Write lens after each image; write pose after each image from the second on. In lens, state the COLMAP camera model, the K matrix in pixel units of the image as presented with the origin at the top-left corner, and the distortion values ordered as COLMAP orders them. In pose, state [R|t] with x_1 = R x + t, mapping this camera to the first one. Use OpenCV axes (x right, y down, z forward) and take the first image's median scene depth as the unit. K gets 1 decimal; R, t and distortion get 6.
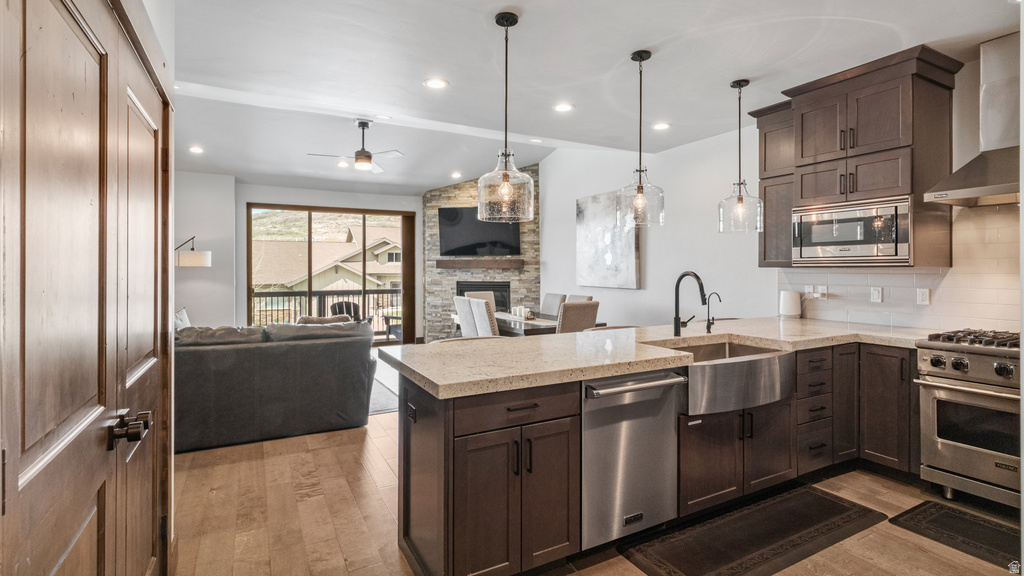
lens RADIAL K [[482.5, 0, 523.1], [0, 482.5, 268.0], [0, 0, 1]] dist [0.003017, 0.000341]
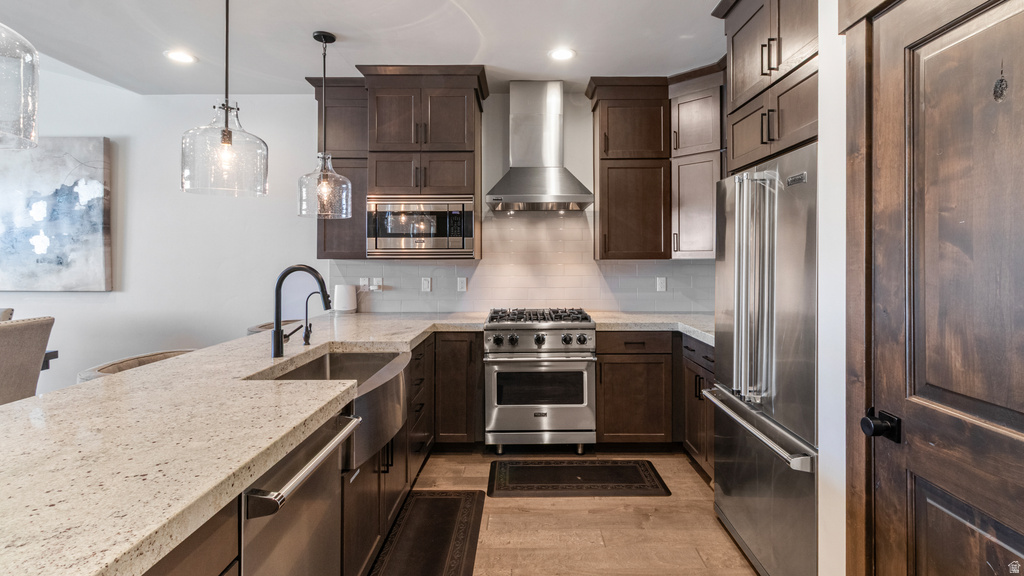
lens RADIAL K [[482.5, 0, 522.6], [0, 482.5, 257.2], [0, 0, 1]] dist [0.003017, 0.000341]
pose [[0.491819, 0.004401, 0.870686, -0.081378], [-0.001279, 0.999990, -0.004332, -0.000982], [-0.870696, 0.001017, 0.491820, 0.232569]]
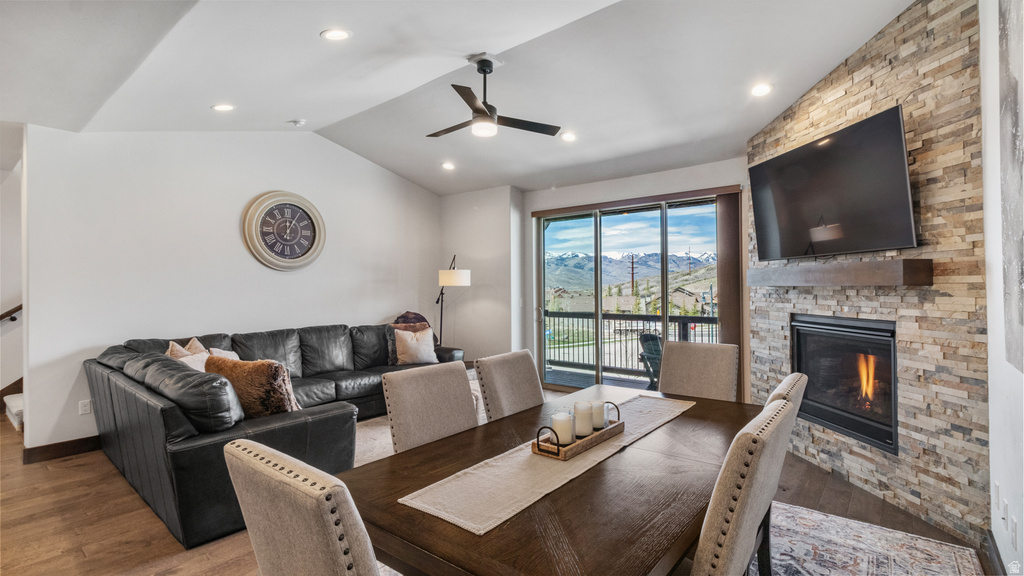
lens RADIAL K [[482.5, 0, 516.0], [0, 482.5, 285.9], [0, 0, 1]] dist [0.003017, 0.000341]
pose [[0.367525, -0.004736, -0.930002, 0.383285], [0.007736, 0.999968, -0.002035, -0.000872], [0.929981, -0.006447, 0.367550, 1.087181]]
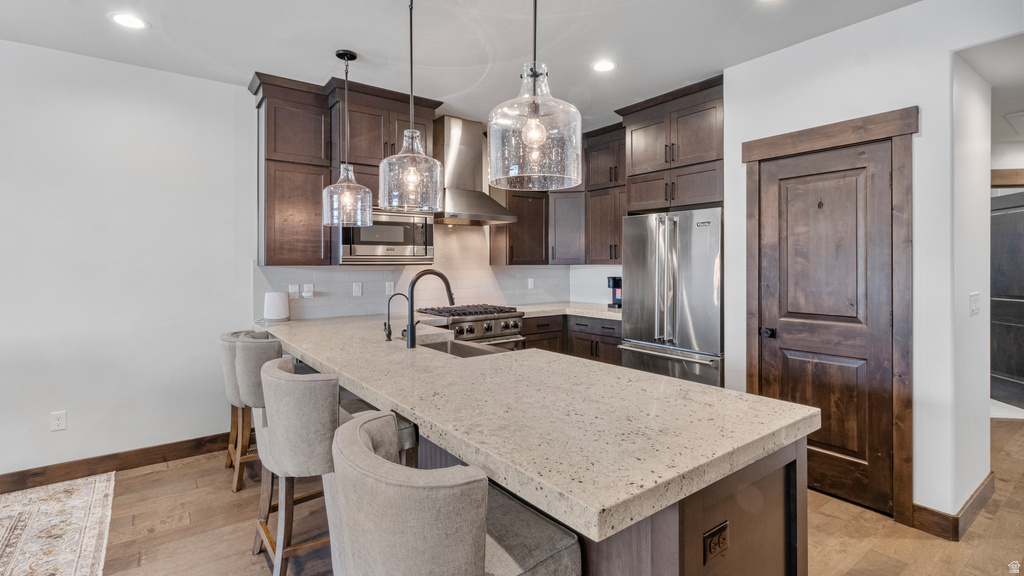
lens RADIAL K [[482.5, 0, 514.5], [0, 482.5, 269.2], [0, 0, 1]] dist [0.003017, 0.000341]
pose [[-0.138481, -0.007275, 0.990338, -0.362066], [0.002365, 0.999968, 0.007676, -0.000053], [-0.990362, 0.003405, -0.138459, 0.645725]]
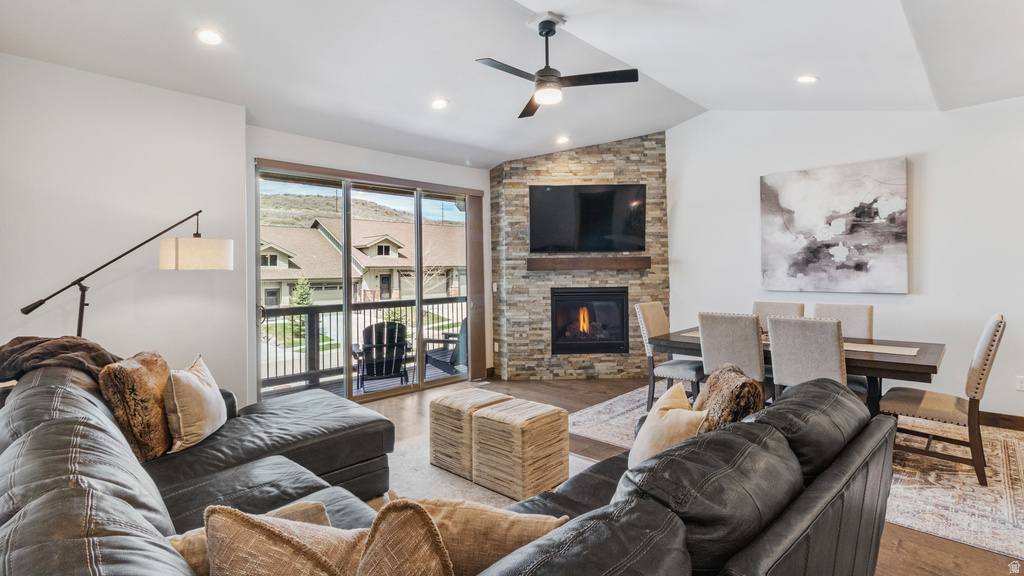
lens RADIAL K [[482.5, 0, 527.2], [0, 482.5, 265.2], [0, 0, 1]] dist [0.003017, 0.000341]
pose [[0.957579, -0.007910, 0.288061, -0.716777], [0.011714, 0.999865, -0.011483, 0.002840], [-0.287932, 0.014370, 0.957543, 0.599136]]
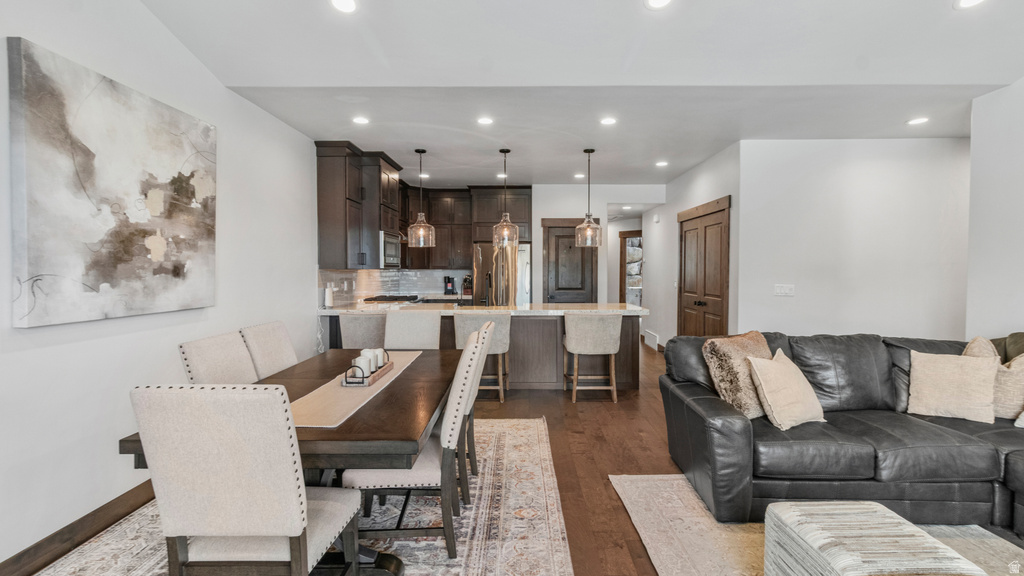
lens RADIAL K [[482.5, 0, 519.6], [0, 482.5, 291.3], [0, 0, 1]] dist [0.003017, 0.000341]
pose [[-0.867725, -0.024537, 0.496439, -0.481518], [-0.002391, 0.998975, 0.045195, -0.000281], [-0.497039, 0.038030, -0.866894, 1.739827]]
